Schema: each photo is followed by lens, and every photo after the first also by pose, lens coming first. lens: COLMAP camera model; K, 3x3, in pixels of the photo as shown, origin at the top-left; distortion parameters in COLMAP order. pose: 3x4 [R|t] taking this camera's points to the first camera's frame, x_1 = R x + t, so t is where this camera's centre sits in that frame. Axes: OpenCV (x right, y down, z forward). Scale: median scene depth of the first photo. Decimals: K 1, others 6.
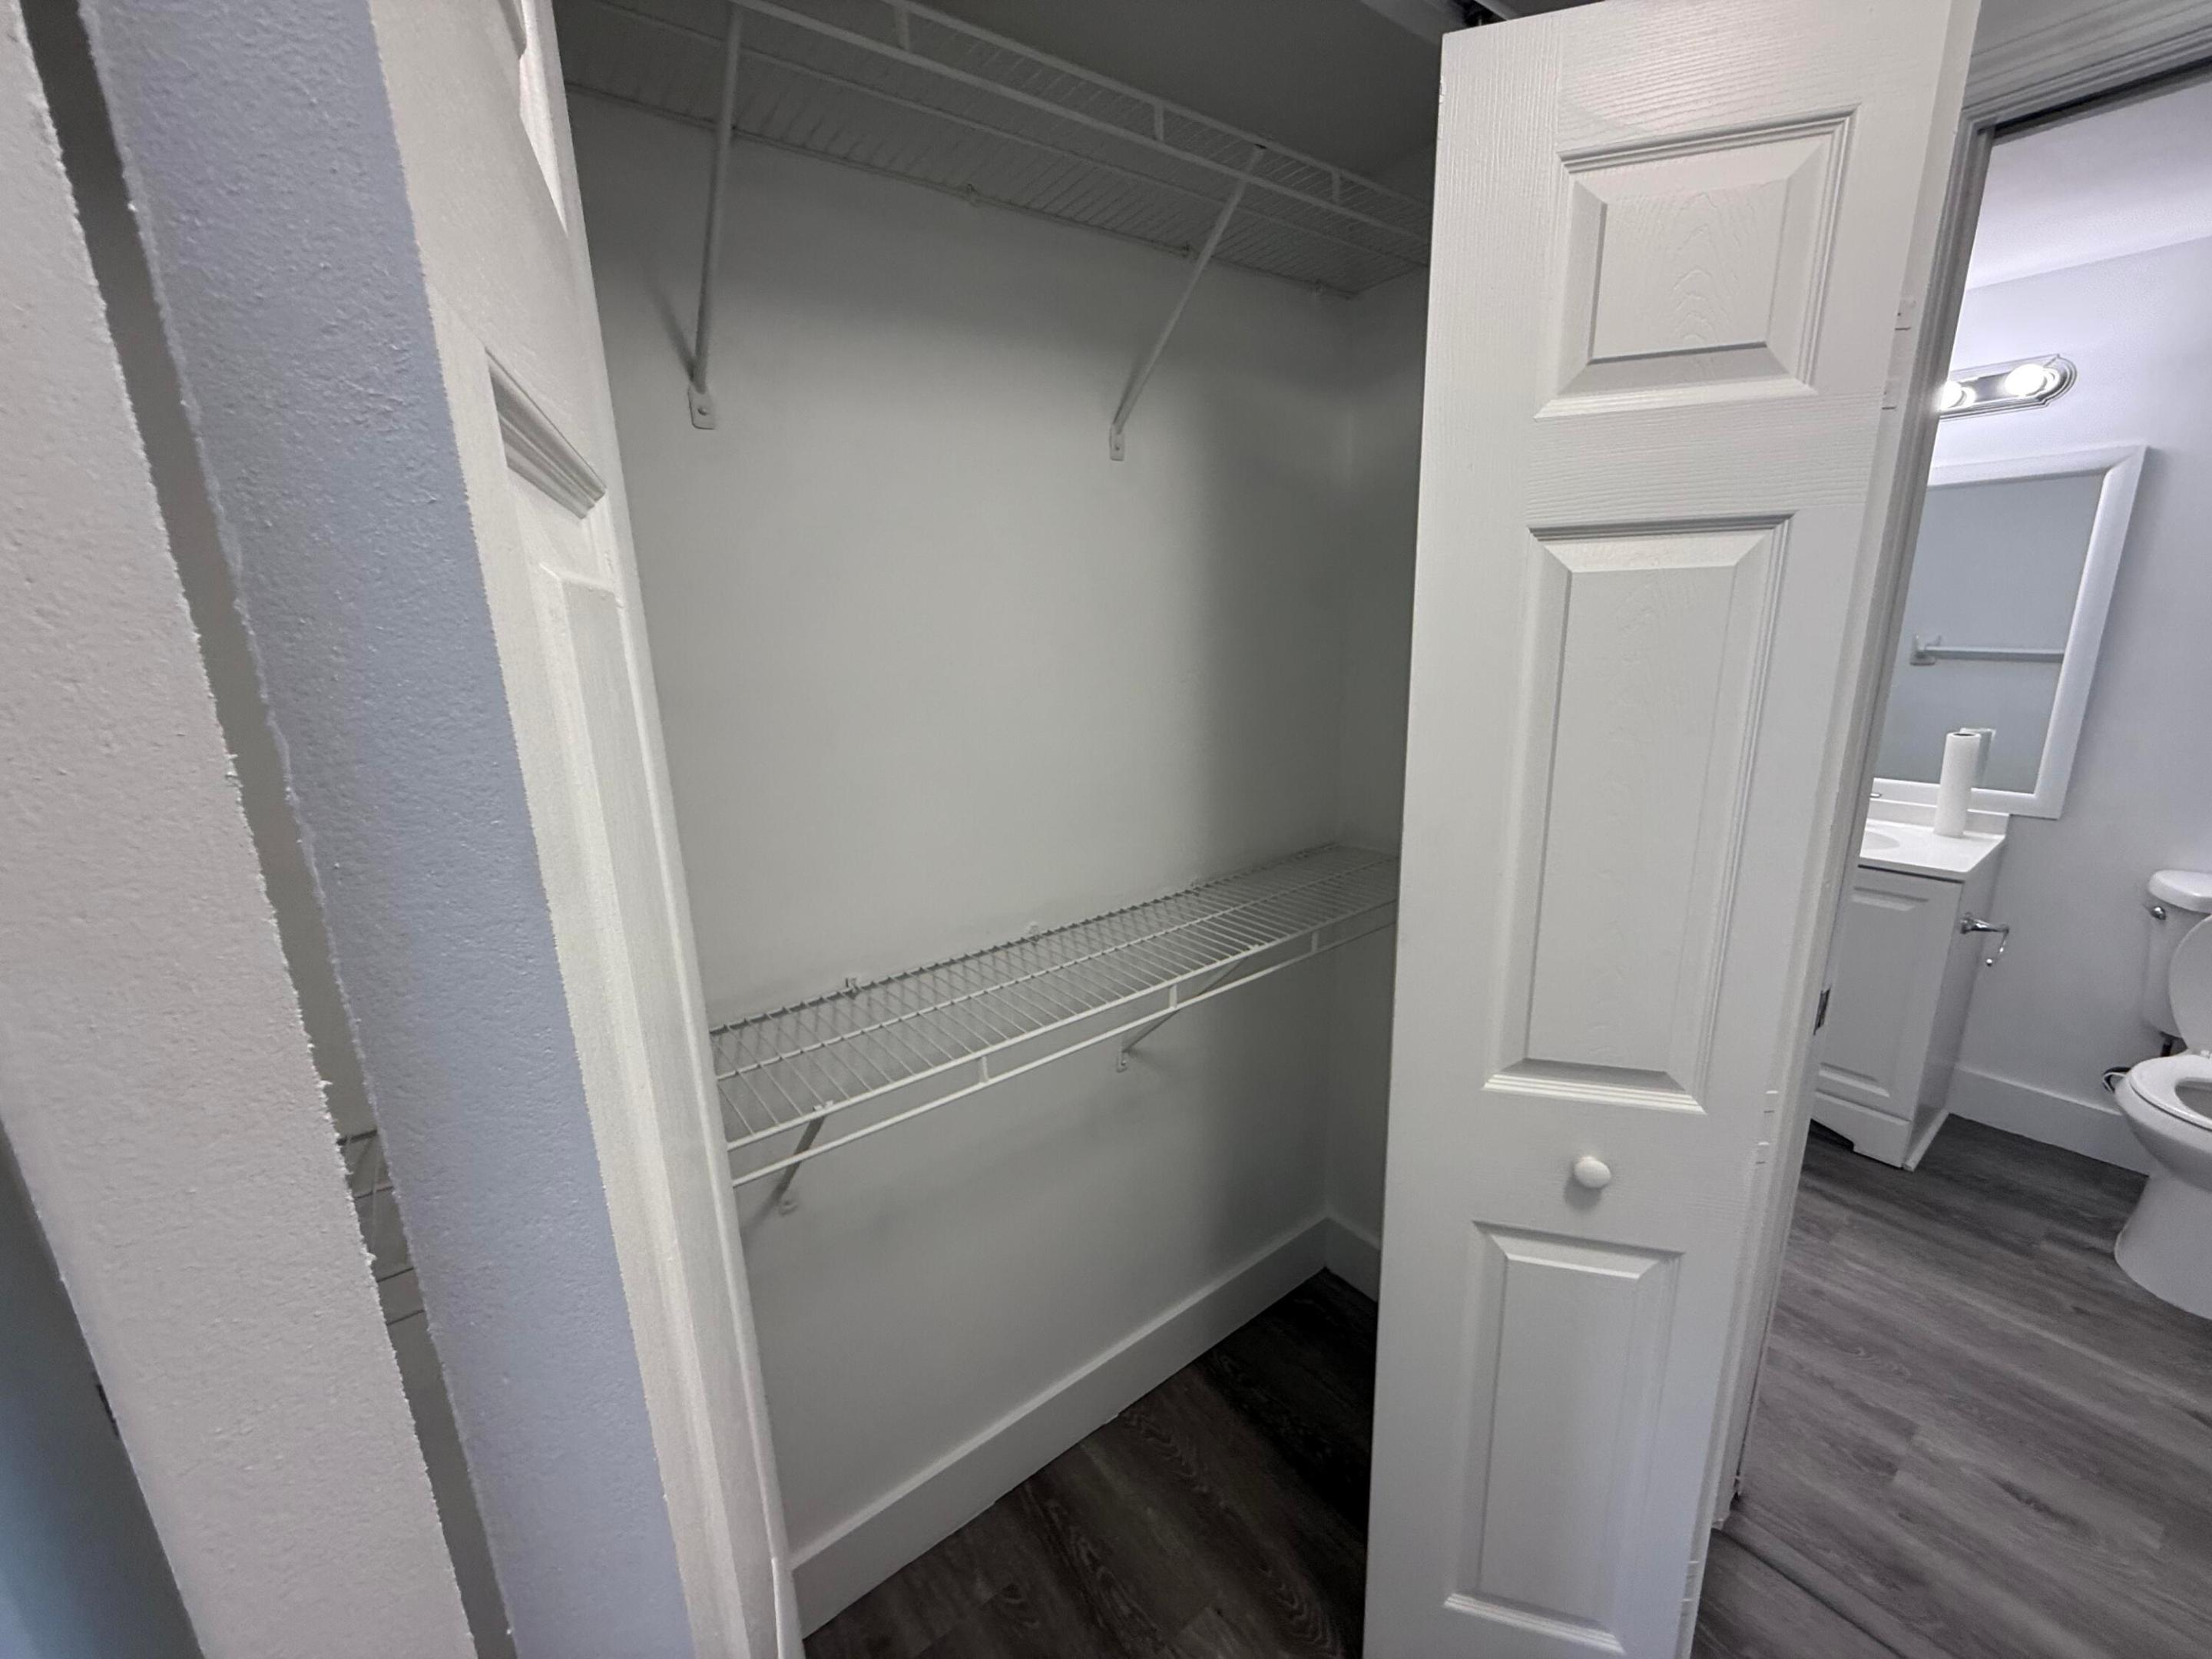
lens RADIAL K [[882.8, 0, 1100.8], [0, 882.8, 830.3], [0, 0, 1]] dist [-0.000315, -0.000609]
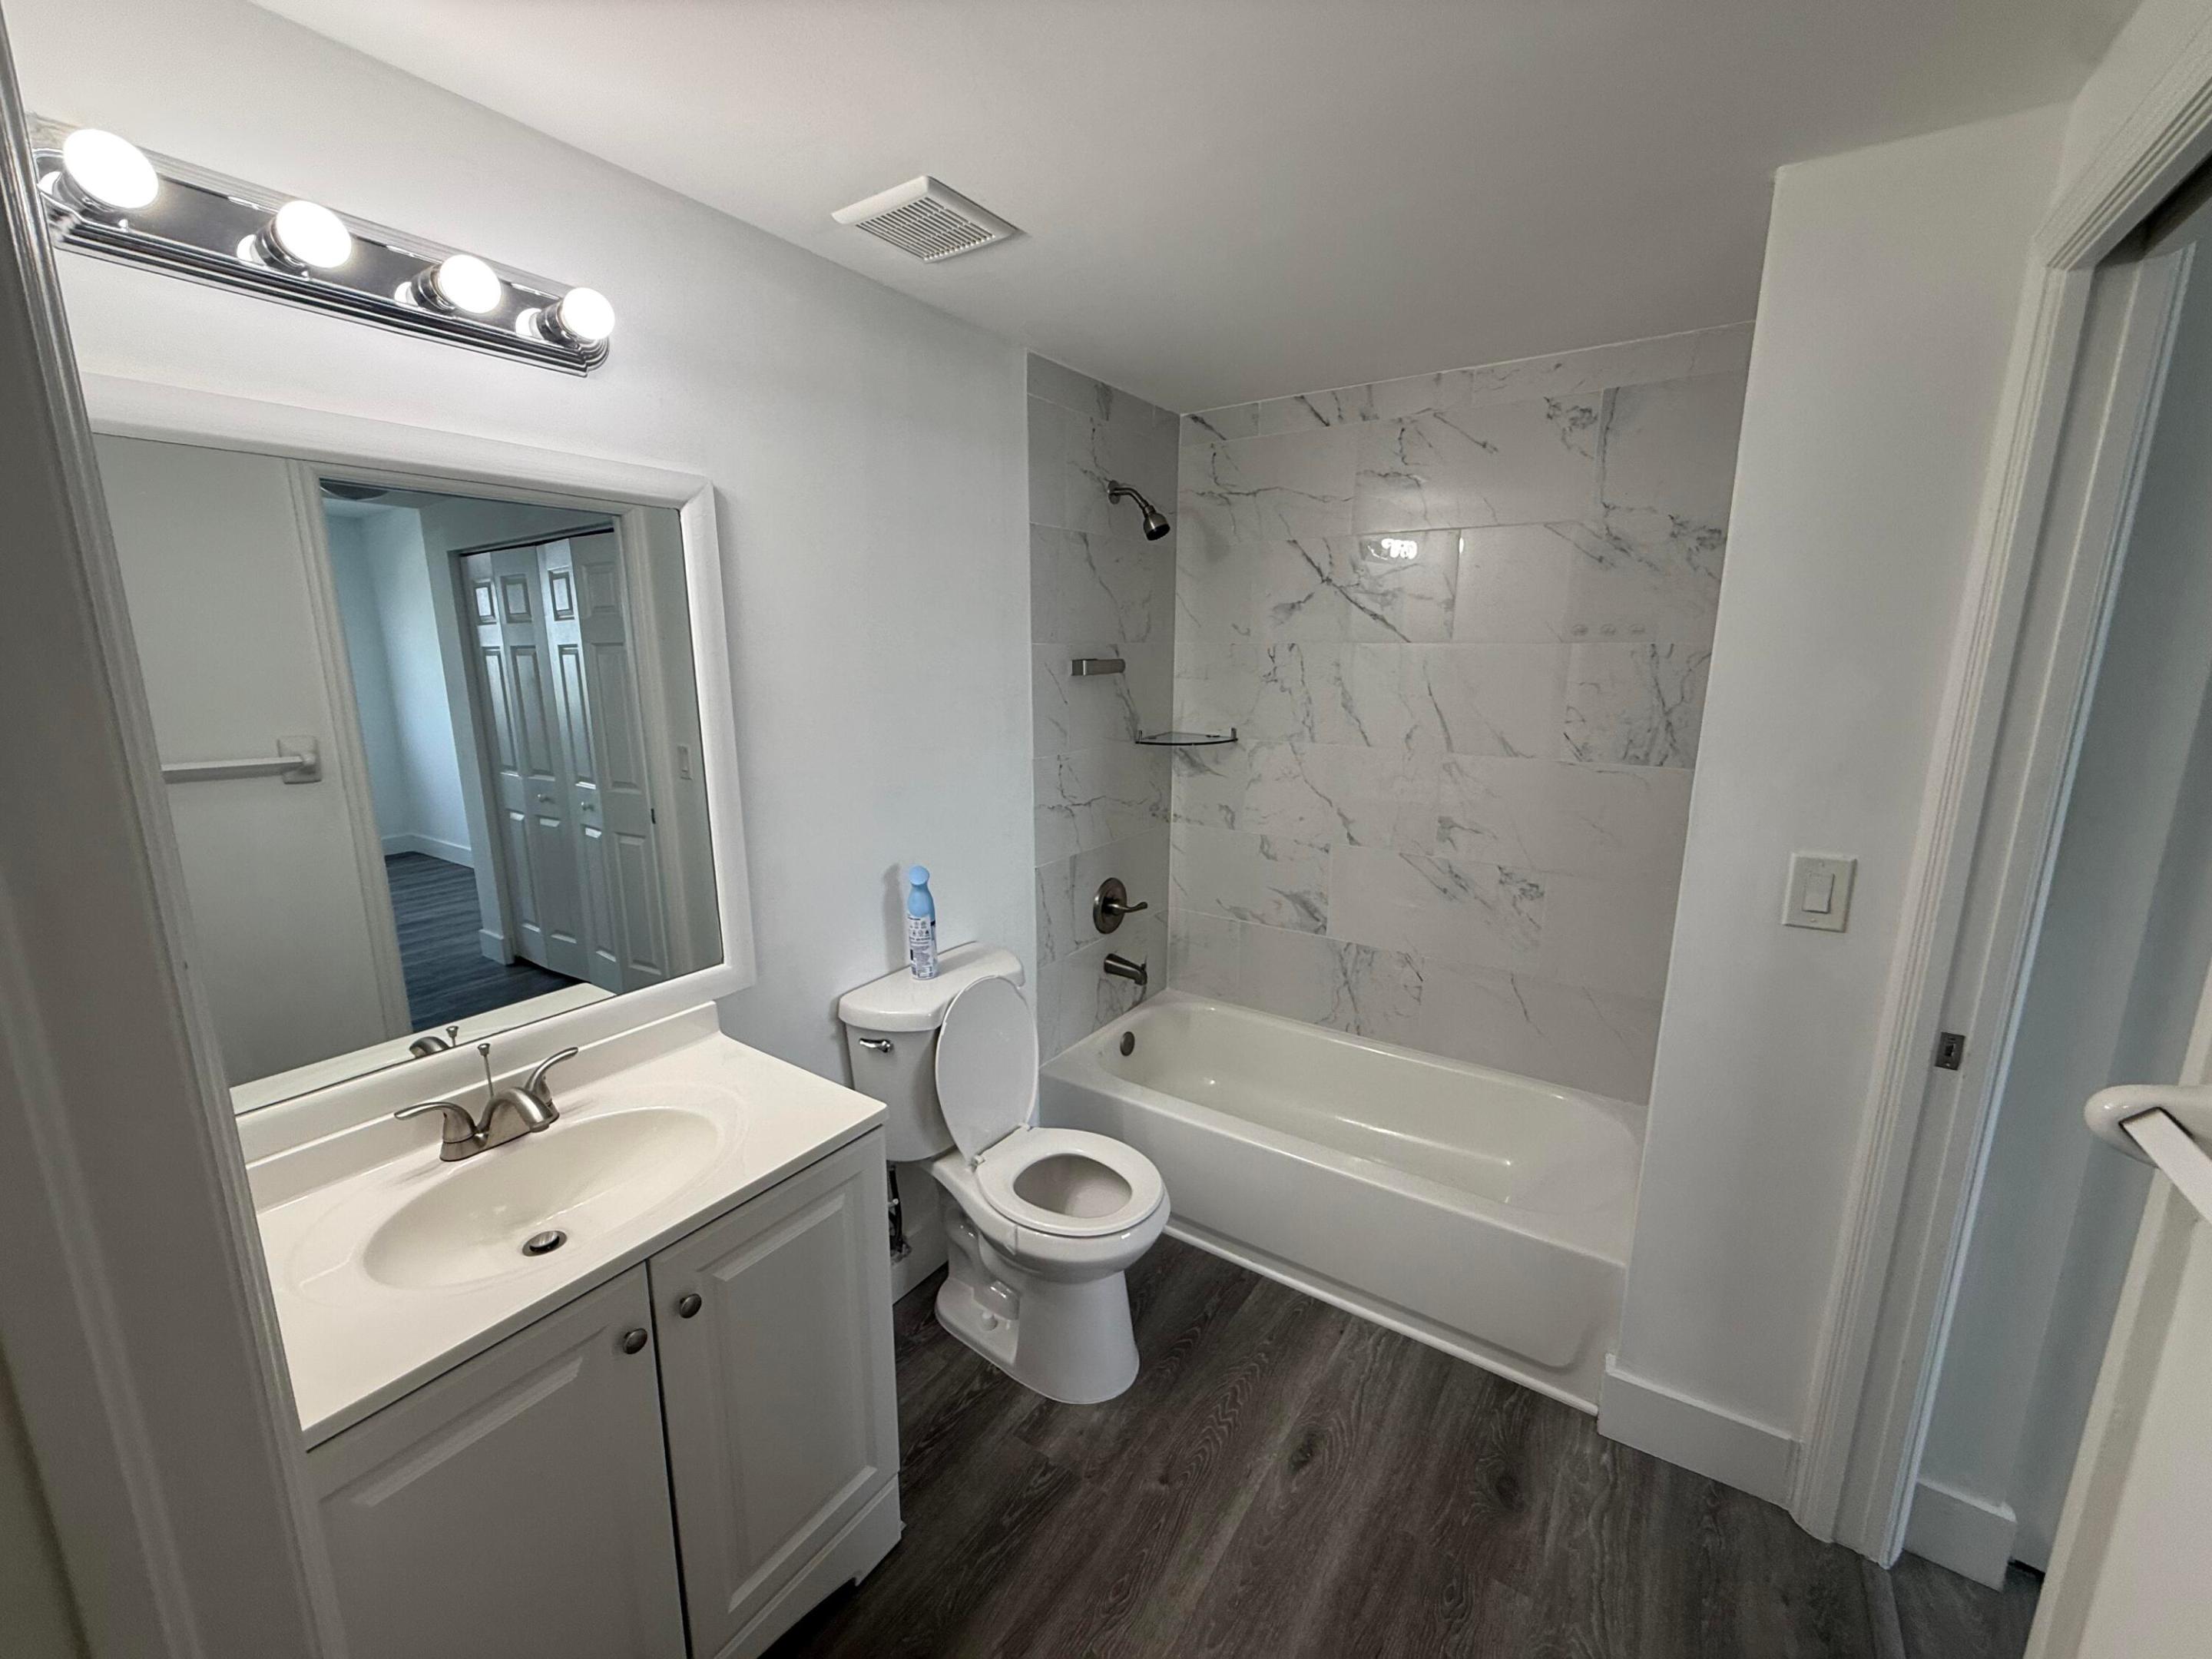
lens RADIAL K [[893.4, 0, 1105.3], [0, 893.4, 828.5], [0, 0, 1]] dist [0.007278, -0.000193]
pose [[-0.328201, -0.160561, 0.930862, 0.437286], [0.231840, 0.941614, 0.244158, -0.335268], [-0.915715, 0.295944, -0.271814, 1.215590]]
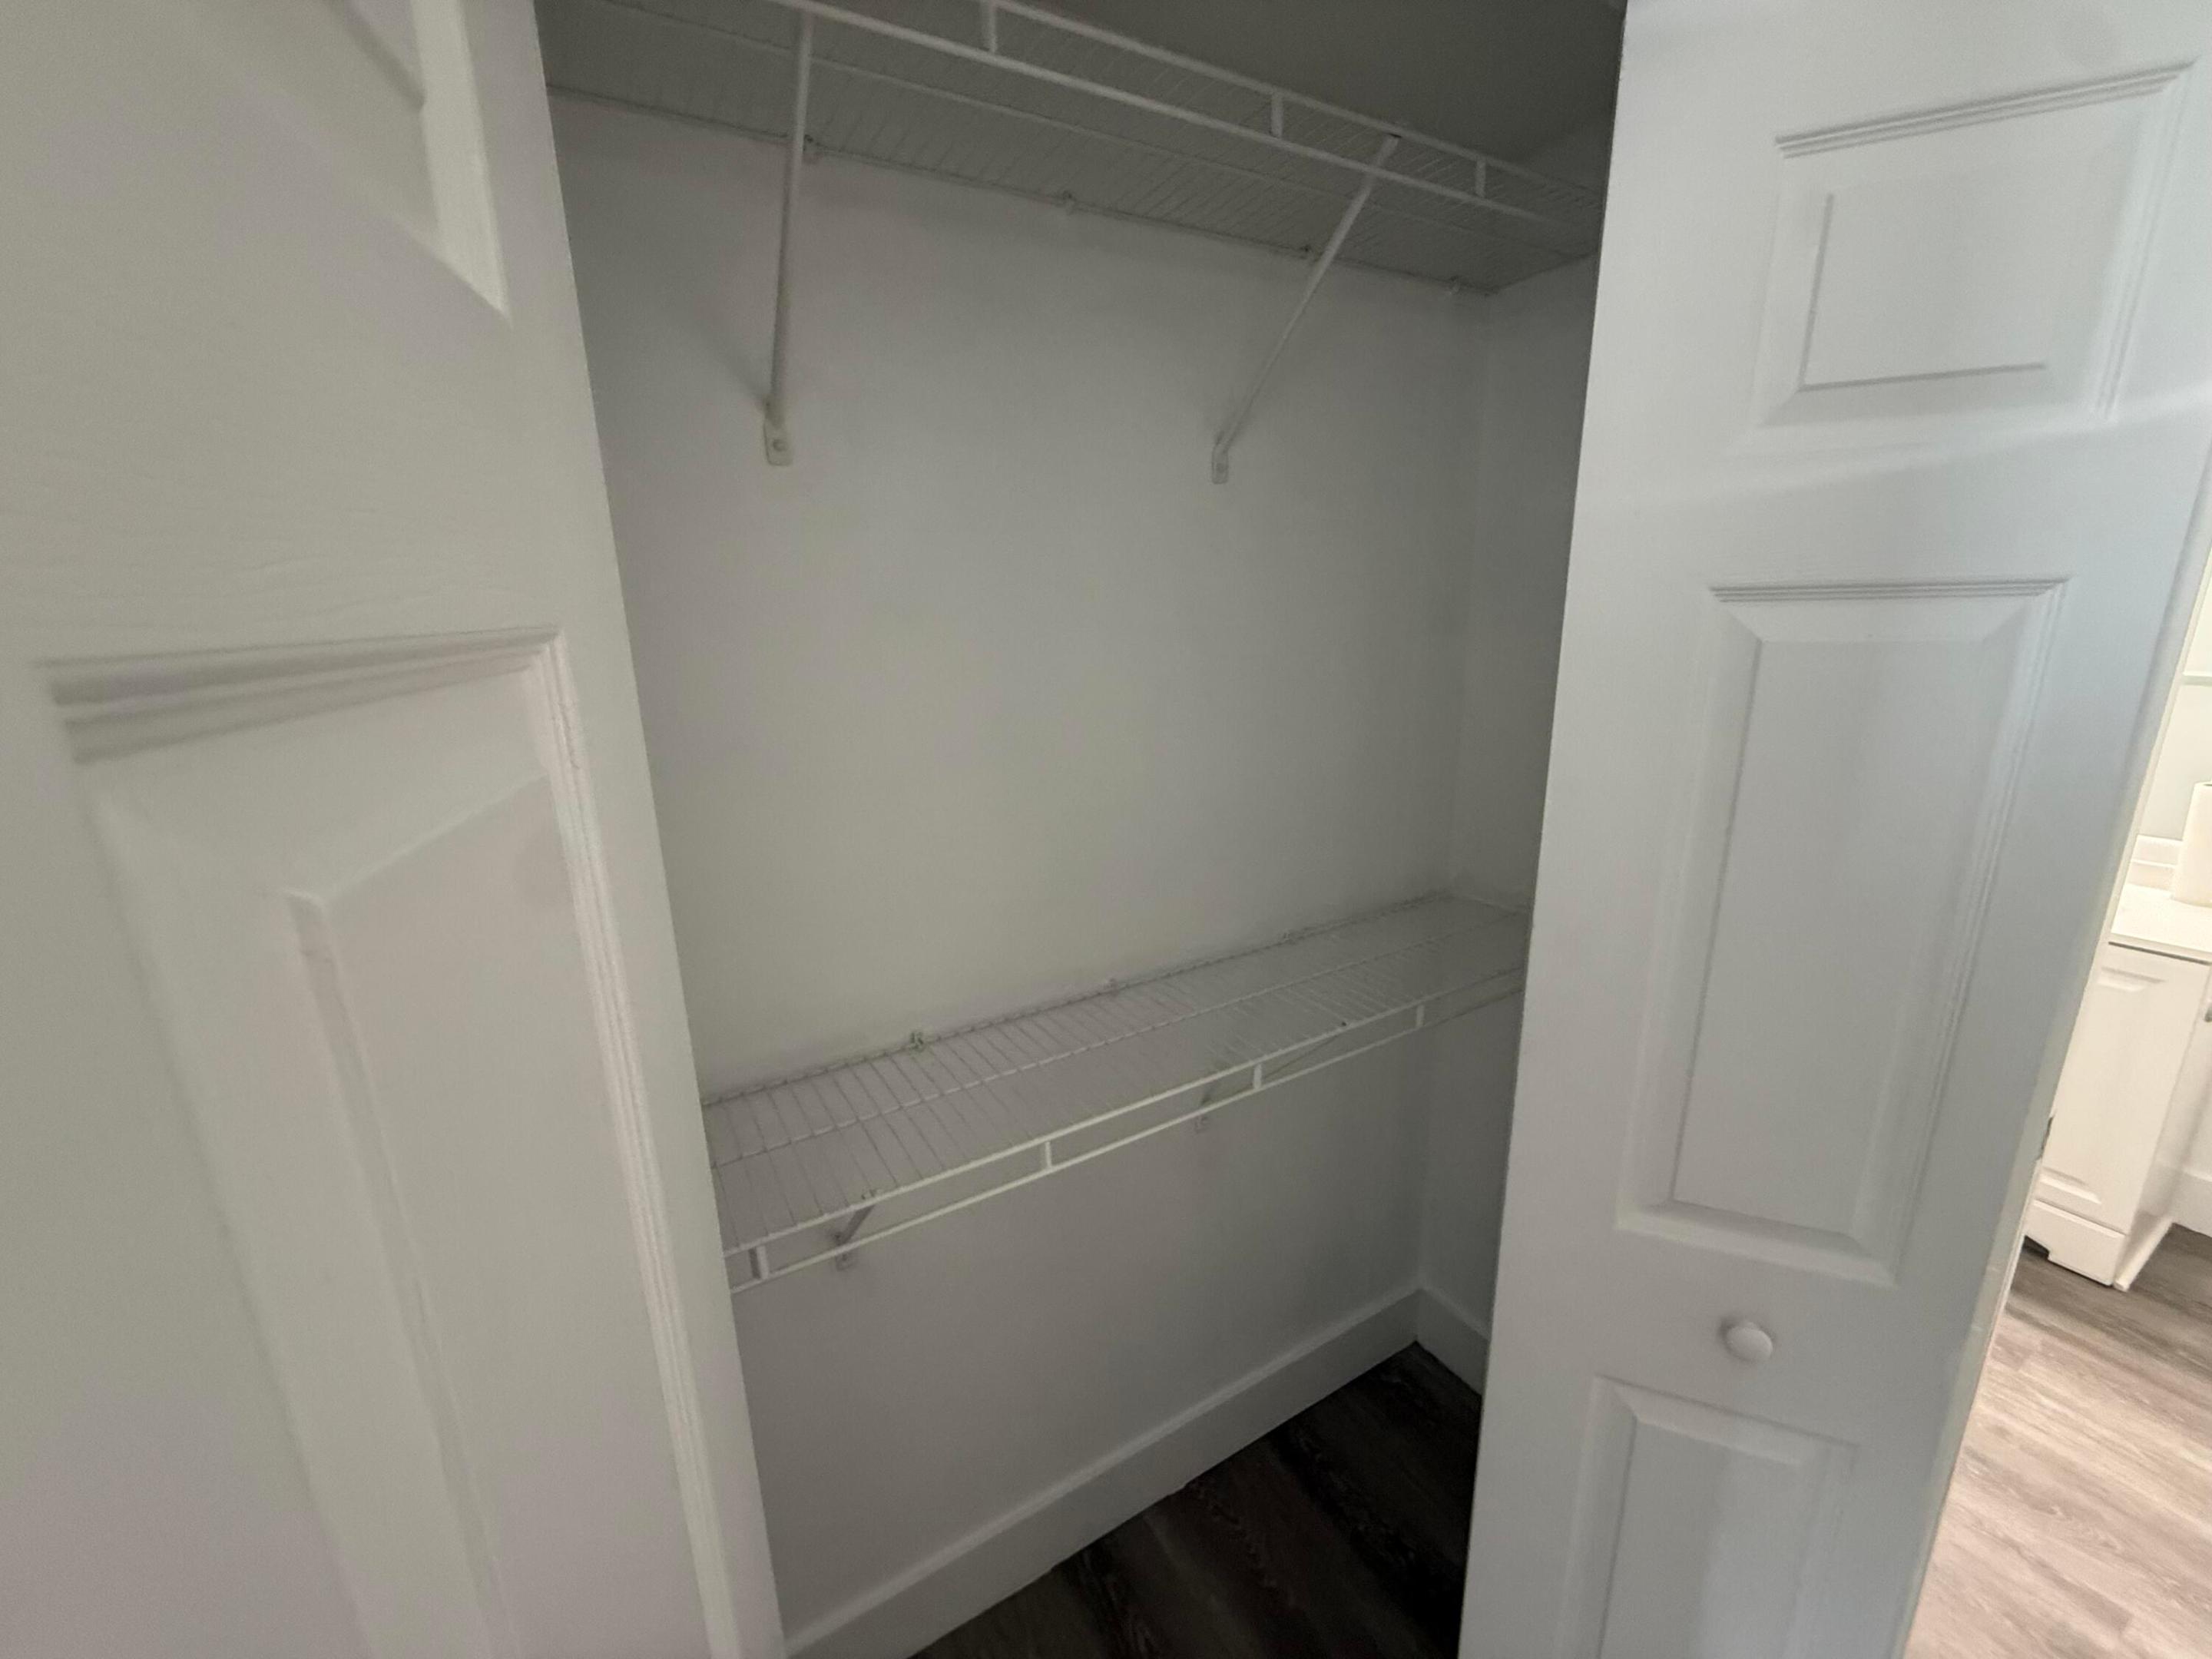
lens RADIAL K [[887.1, 0, 1100.1], [0, 887.1, 829.0], [0, 0, 1]] dist [-0.001145, -0.000201]
pose [[0.993513, 0.036783, -0.107603, 0.006248], [-0.035820, 0.999299, 0.010872, -0.050635], [0.107928, -0.006947, 0.994134, 0.051994]]
